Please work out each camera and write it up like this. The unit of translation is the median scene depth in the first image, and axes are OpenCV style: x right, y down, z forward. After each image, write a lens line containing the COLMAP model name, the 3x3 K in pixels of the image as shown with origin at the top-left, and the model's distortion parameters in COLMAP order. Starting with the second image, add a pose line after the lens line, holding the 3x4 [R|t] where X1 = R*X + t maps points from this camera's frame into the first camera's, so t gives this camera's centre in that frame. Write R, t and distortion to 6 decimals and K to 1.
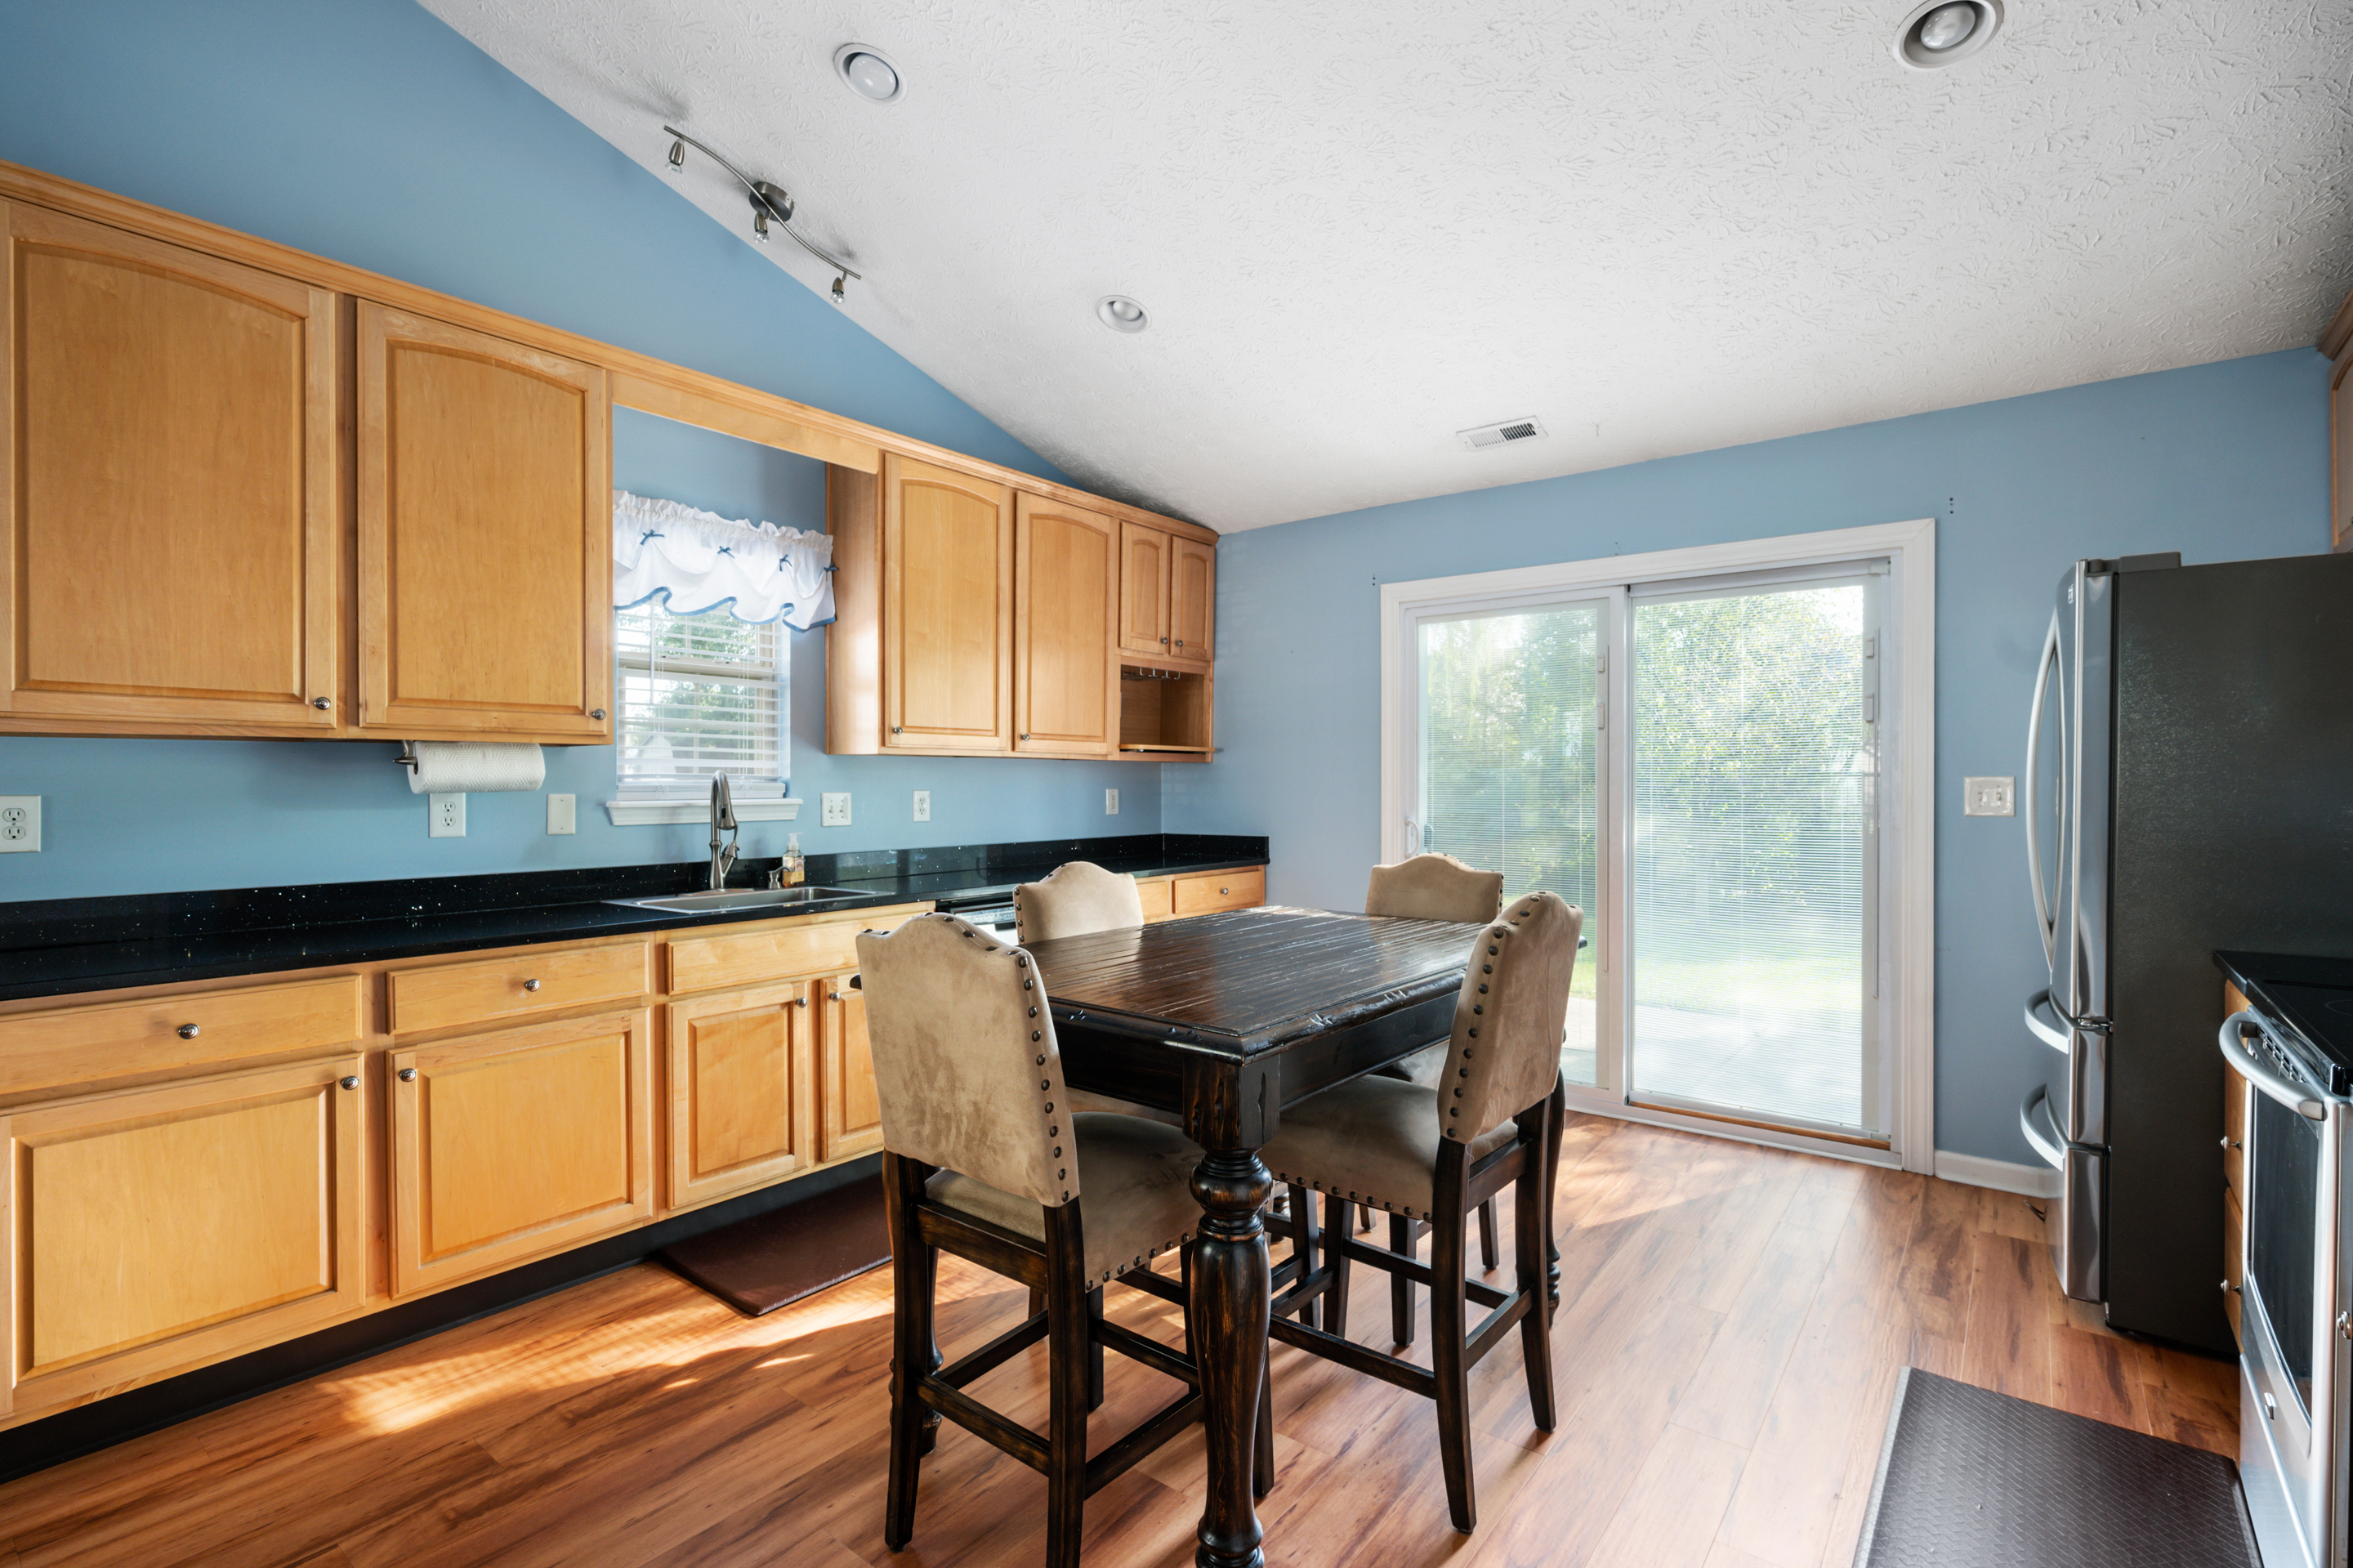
lens RADIAL K [[1107.4, 0, 1176.5], [0, 1107.4, 784.0], [0, 0, 1]] dist [0.005023, -0.000041]
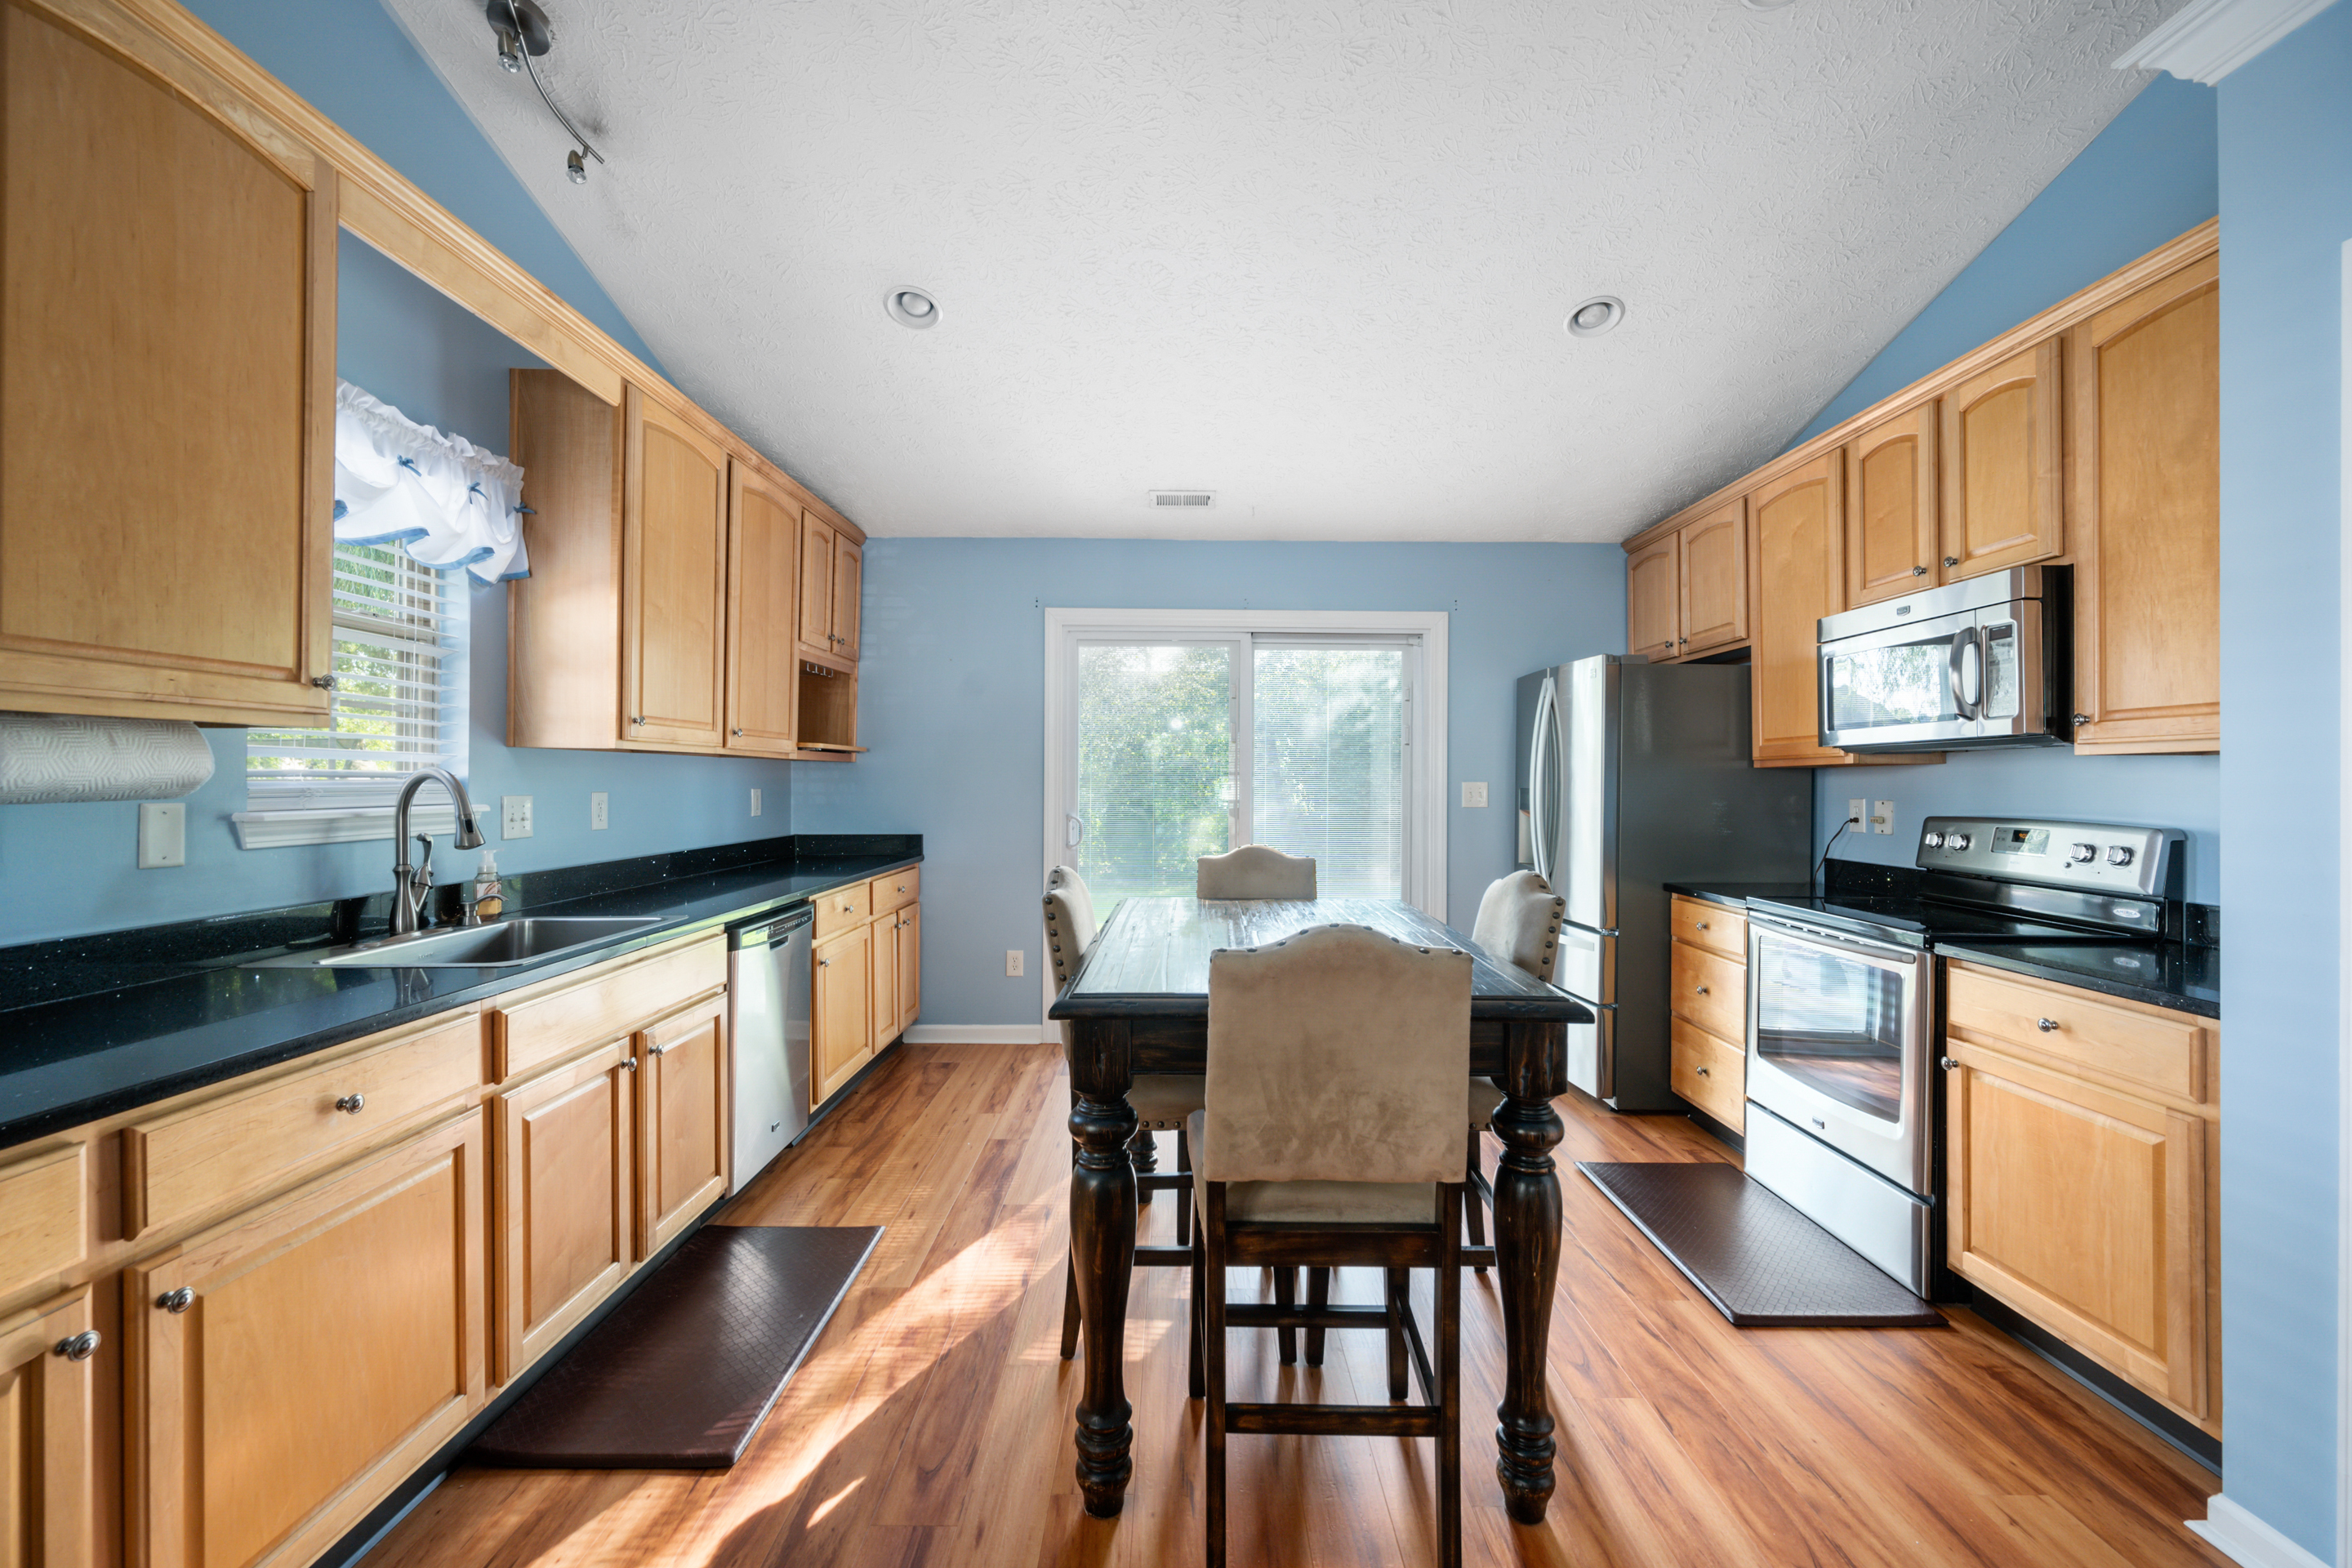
lens RADIAL K [[954.4, 0, 1207.4], [0, 954.4, 772.1], [0, 0, 1]] dist [-0.000384, 0.000036]
pose [[0.776254, 0.010008, 0.630341, -0.380364], [-0.005009, 0.999940, -0.009708, -0.004944], [-0.630401, 0.004379, 0.776258, 0.181414]]
